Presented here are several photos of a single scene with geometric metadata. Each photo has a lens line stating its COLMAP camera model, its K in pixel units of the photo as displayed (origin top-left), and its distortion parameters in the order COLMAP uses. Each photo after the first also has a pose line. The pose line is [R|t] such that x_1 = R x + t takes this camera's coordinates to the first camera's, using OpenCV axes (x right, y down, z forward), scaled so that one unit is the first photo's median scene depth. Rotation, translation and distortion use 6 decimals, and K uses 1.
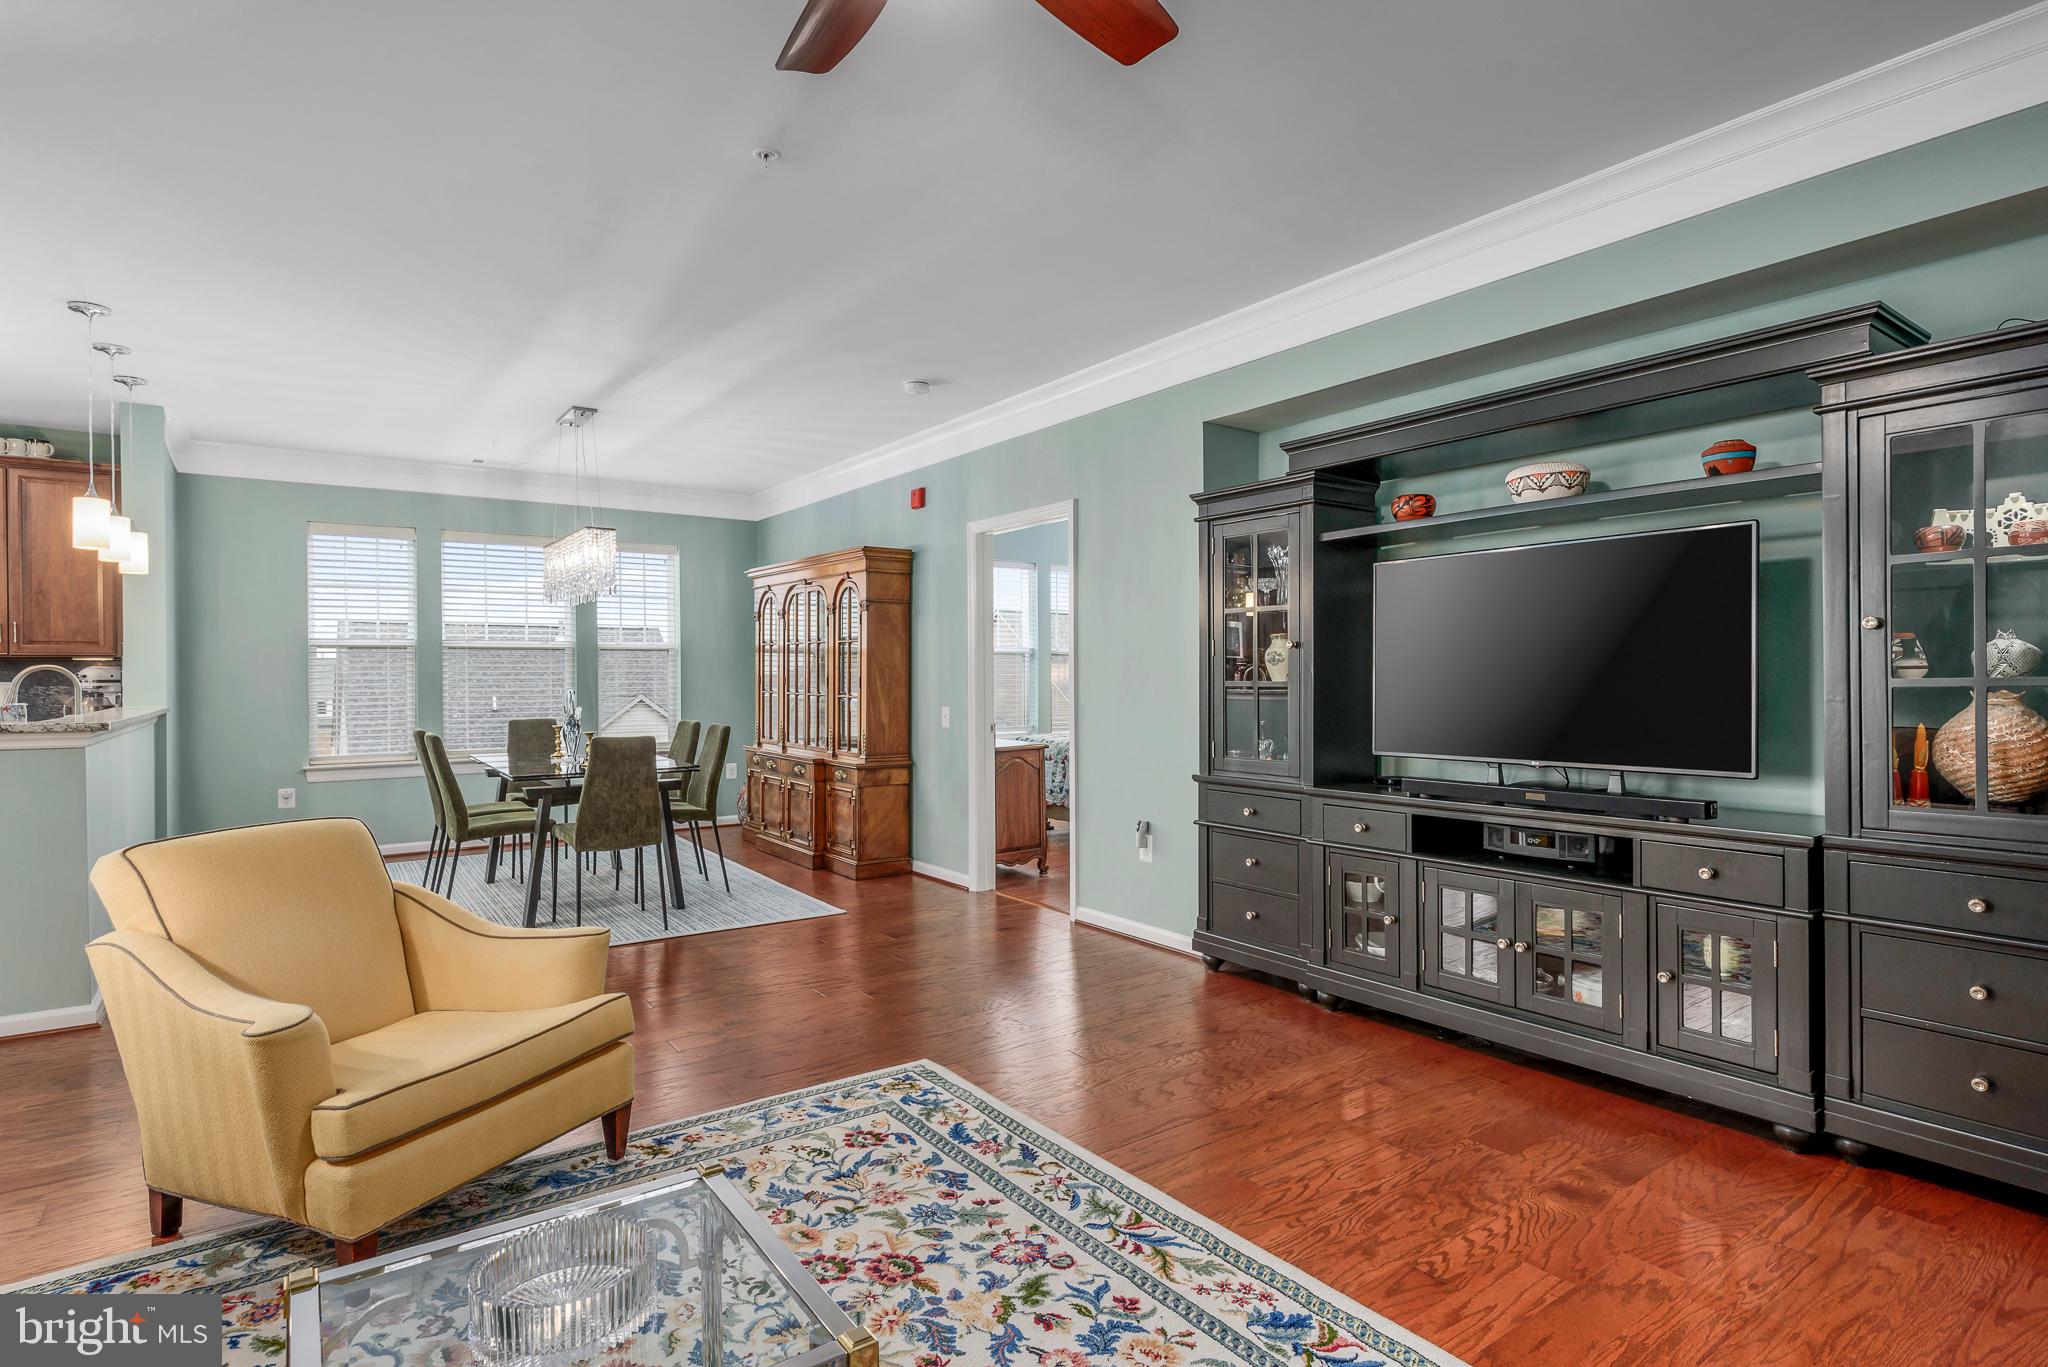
lens RADIAL K [[1044.6, 0, 1028.1], [0, 1044.6, 691.6], [0, 0, 1]] dist [-0.001058, -0.000222]
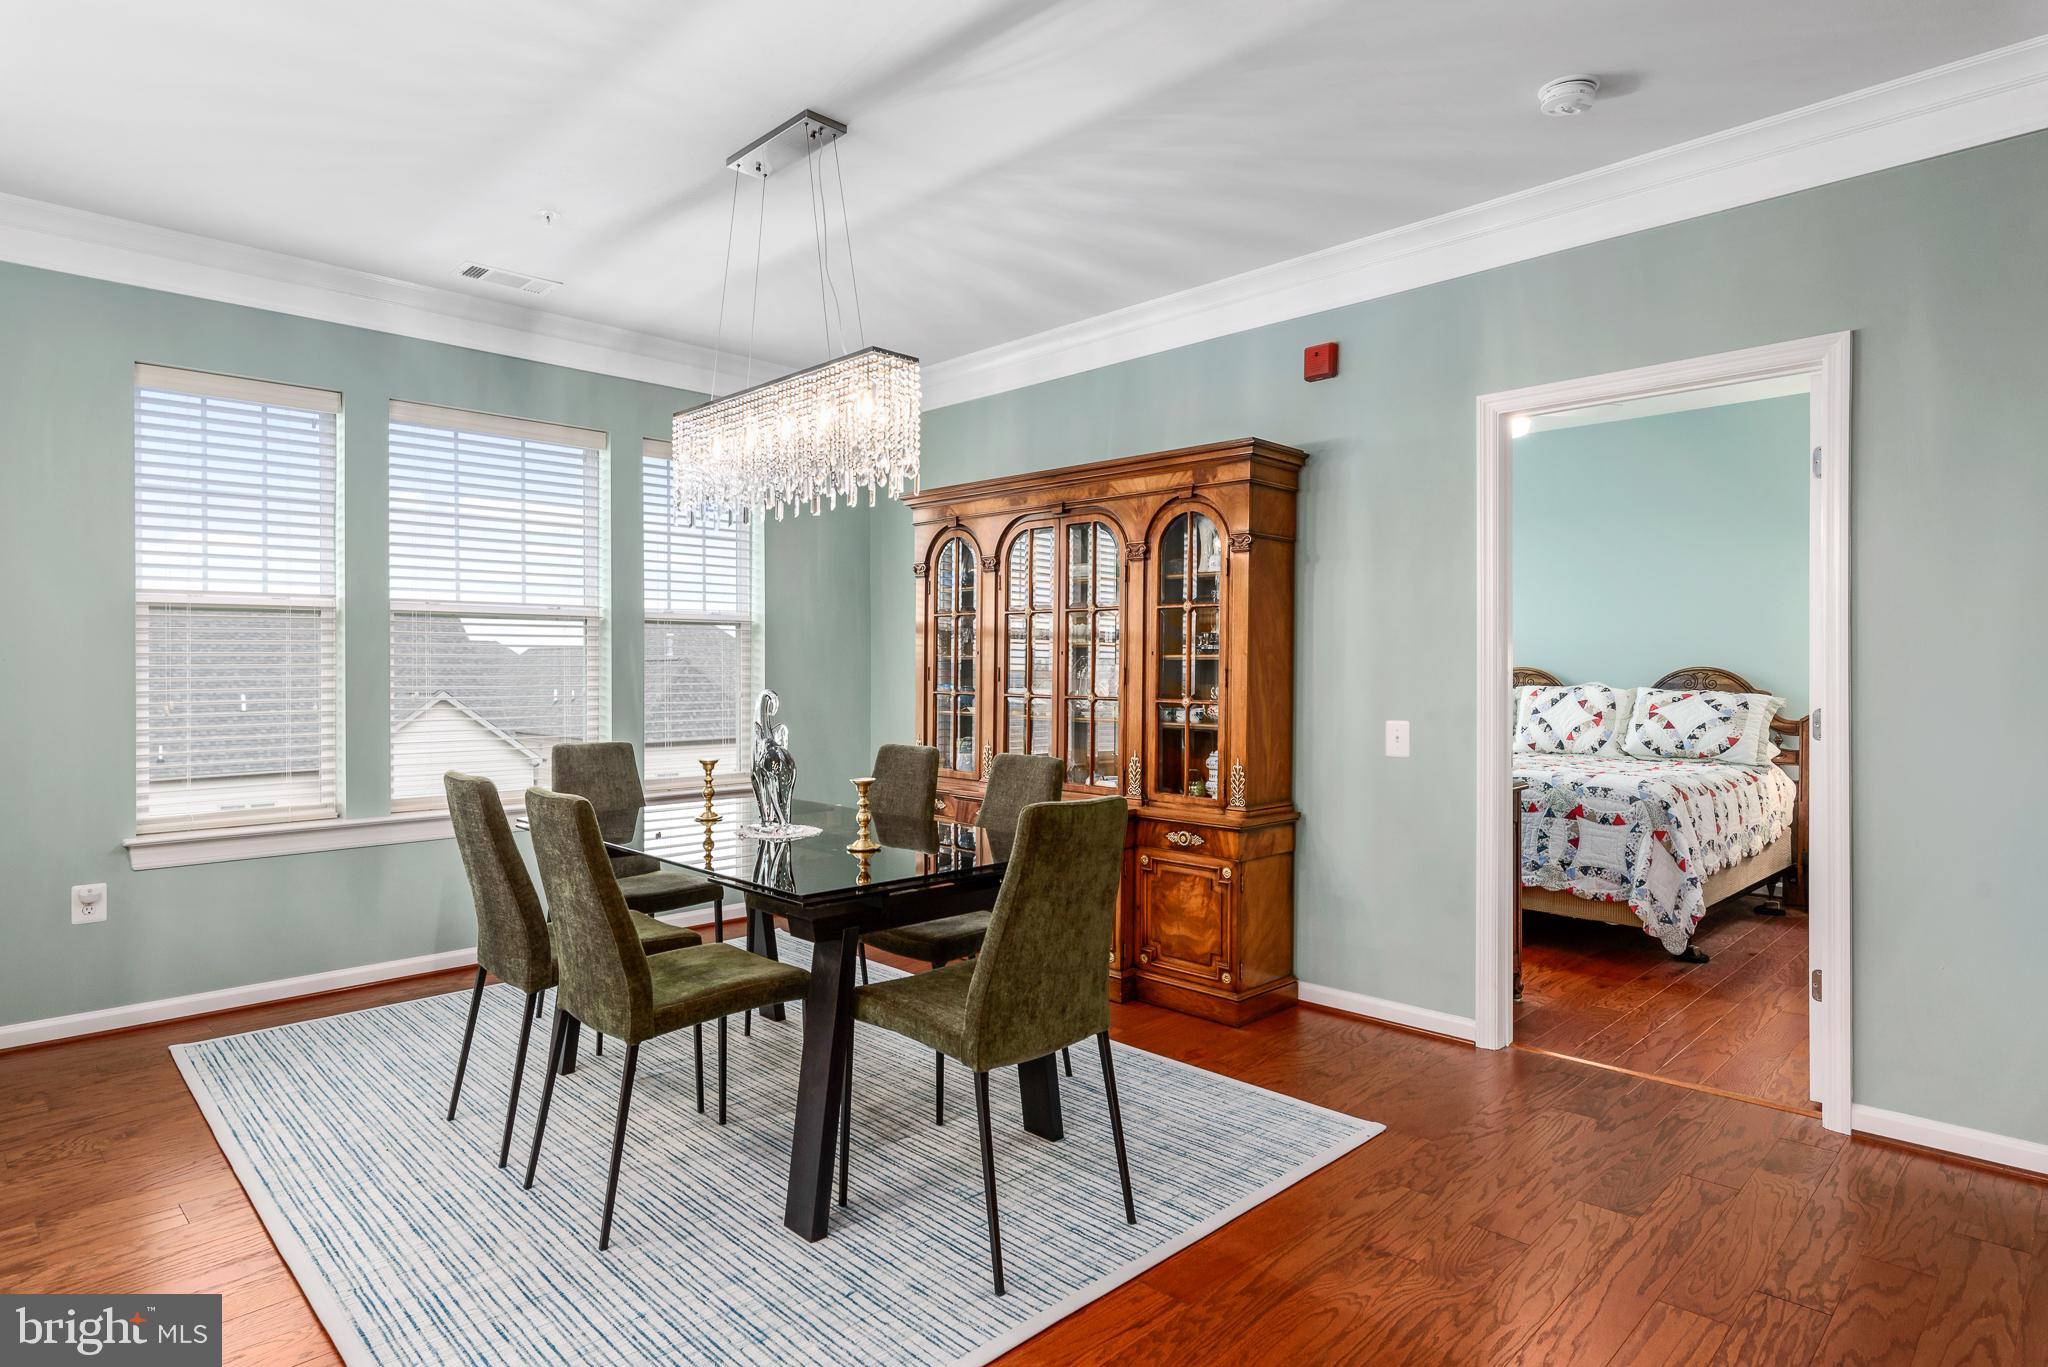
lens RADIAL K [[1125.5, 0, 1024.0], [0, 1125.5, 683.5], [0, 0, 1]] dist [-0.000636, -0.000279]
pose [[0.987125, 0.001329, 0.159944, -0.424278], [-0.000669, 0.999991, -0.004180, -0.003450], [-0.159948, 0.004019, 0.987117, 0.470279]]
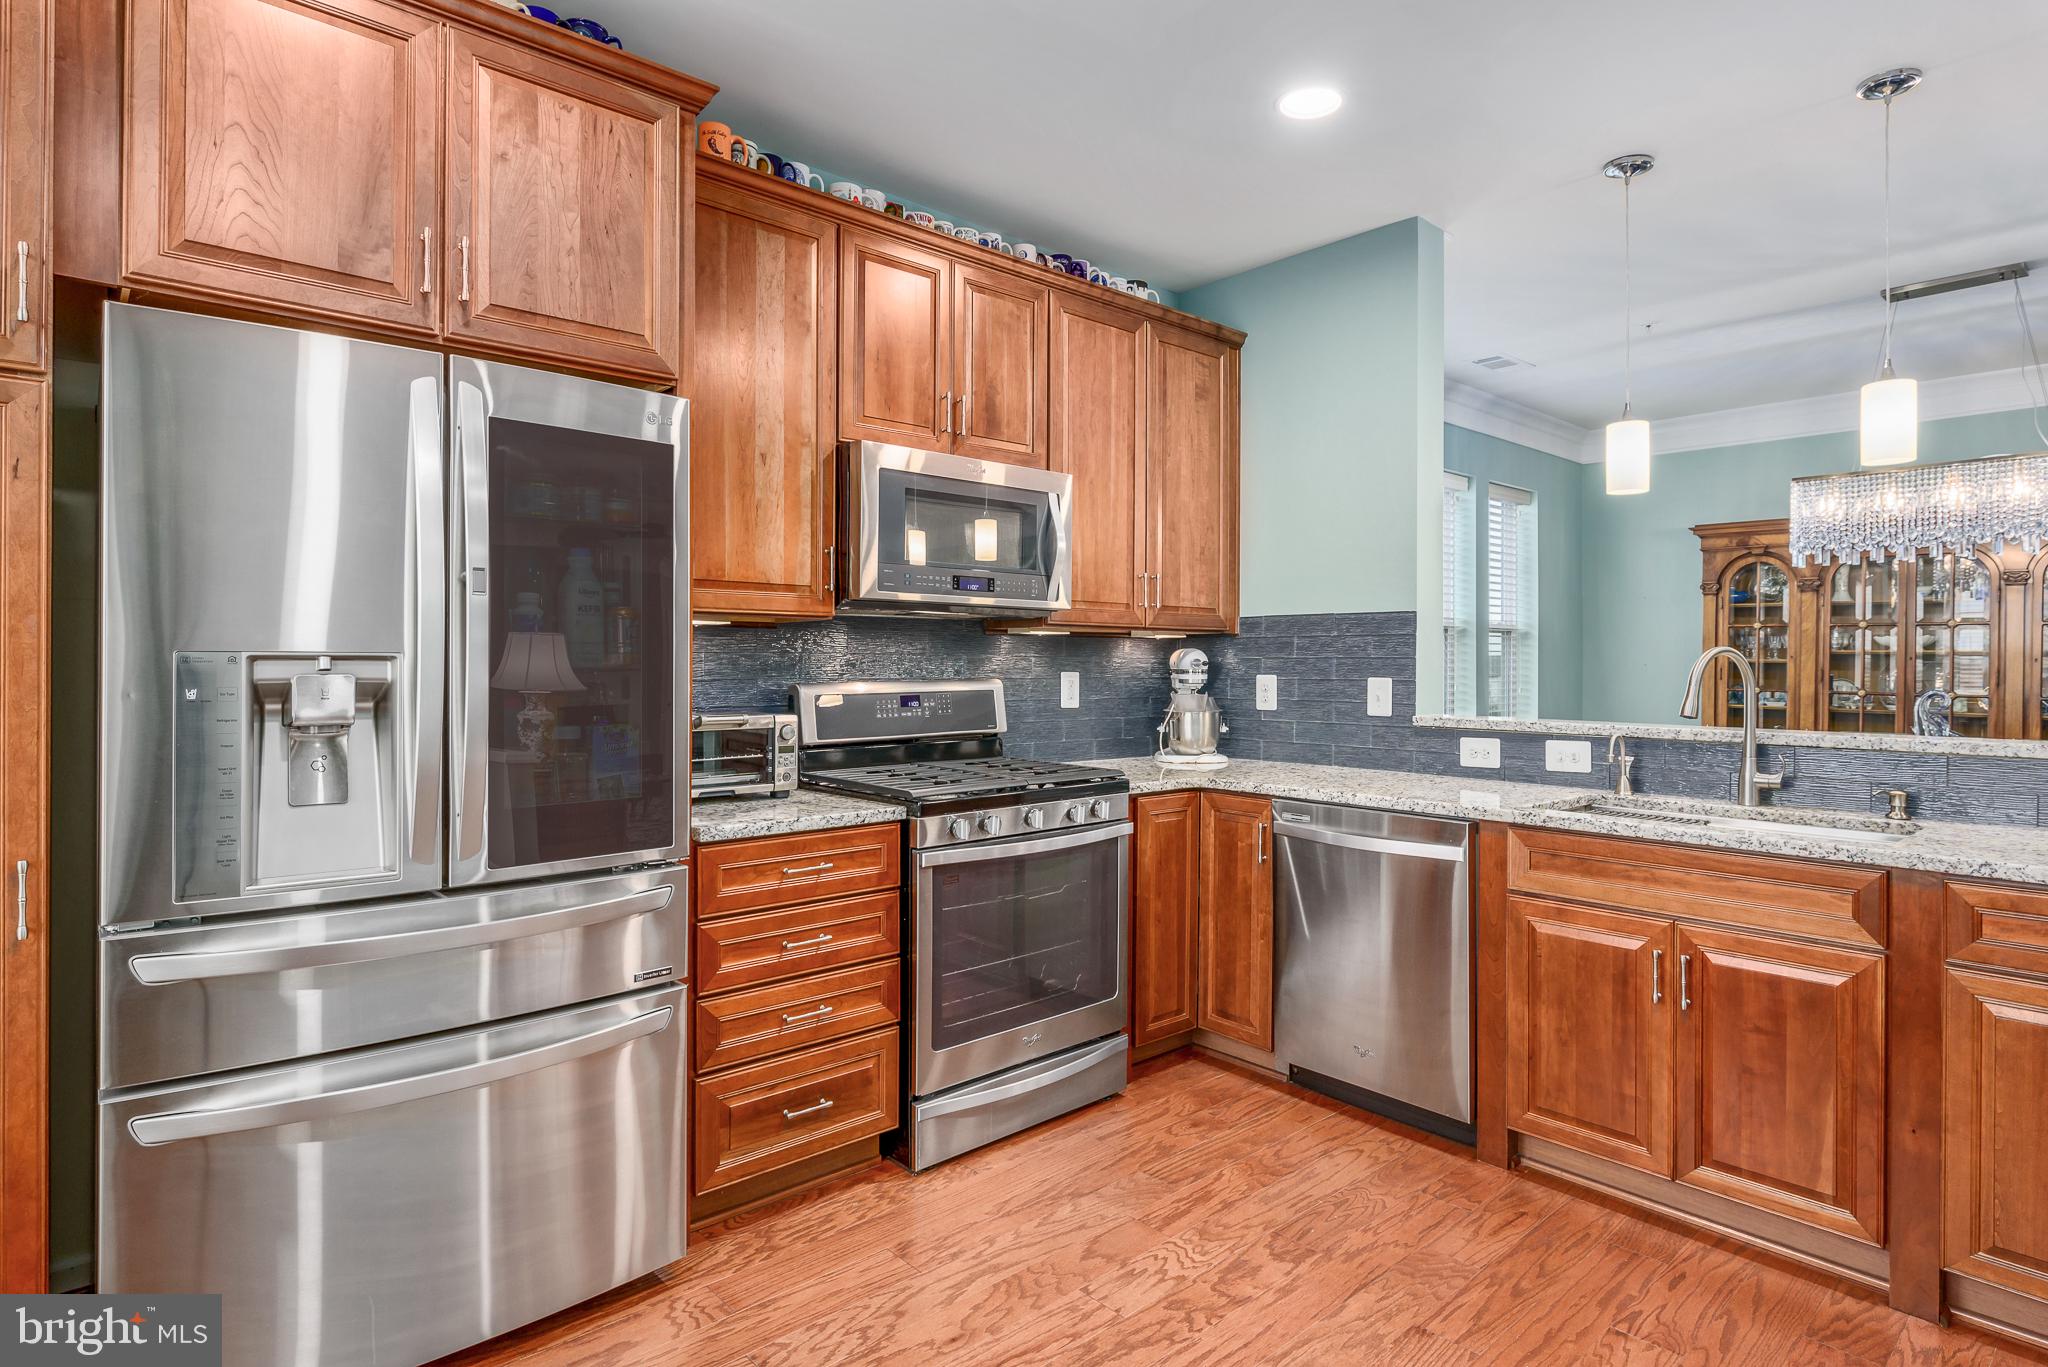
lens RADIAL K [[1091.1, 0, 1026.7], [0, 1091.1, 661.4], [0, 0, 1]] dist [-0.000744, -0.000395]
pose [[0.994907, 0.007776, 0.100495, -1.147854], [-0.006125, 0.999841, -0.016726, -0.006414], [-0.100609, 0.016025, 0.994797, 0.392671]]
